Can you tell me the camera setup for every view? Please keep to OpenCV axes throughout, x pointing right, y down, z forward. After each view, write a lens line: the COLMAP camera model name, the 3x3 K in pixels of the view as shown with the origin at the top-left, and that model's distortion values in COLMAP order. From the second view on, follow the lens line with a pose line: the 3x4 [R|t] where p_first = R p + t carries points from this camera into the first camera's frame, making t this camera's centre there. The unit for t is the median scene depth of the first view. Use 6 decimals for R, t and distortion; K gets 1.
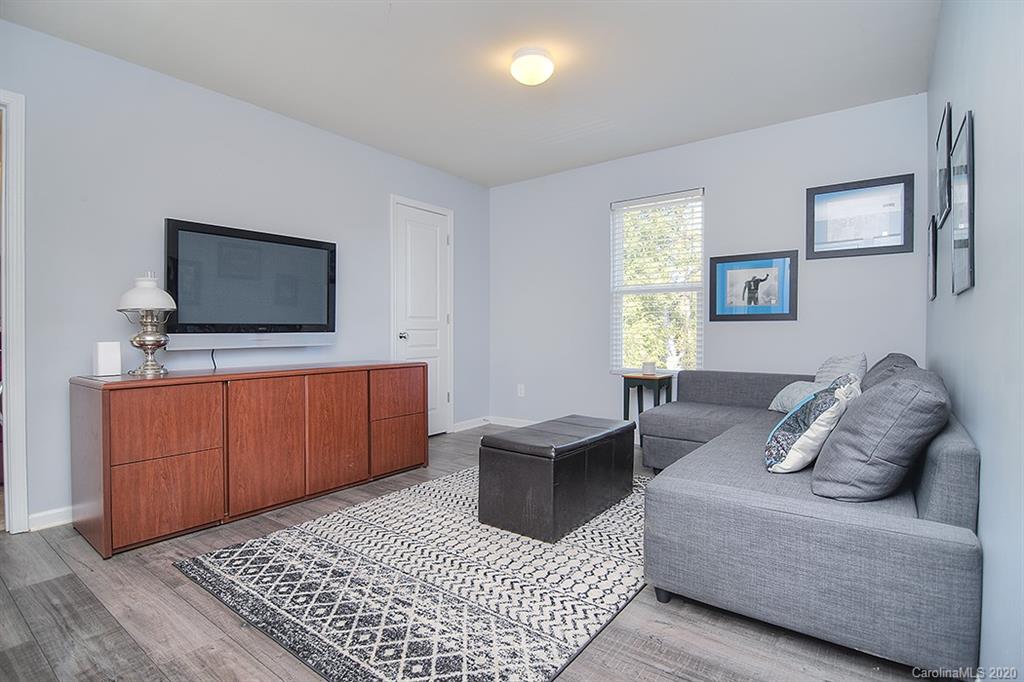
lens RADIAL K [[501.8, 0, 517.7], [0, 501.8, 340.2], [0, 0, 1]] dist [-0.005301, -0.000032]
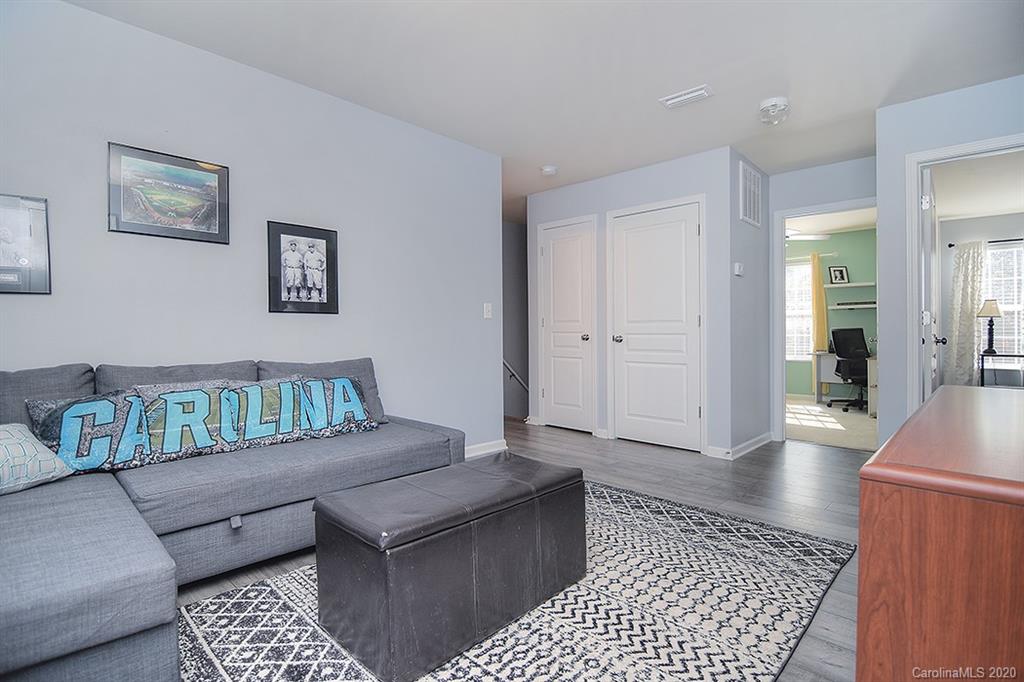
lens RADIAL K [[501.8, 0, 517.7], [0, 501.8, 340.2], [0, 0, 1]] dist [-0.005301, -0.000032]
pose [[-0.993056, 0.001692, 0.117628, -0.077150], [0.005045, 0.999589, 0.028216, -0.039928], [-0.117532, 0.028614, -0.992657, 2.159950]]
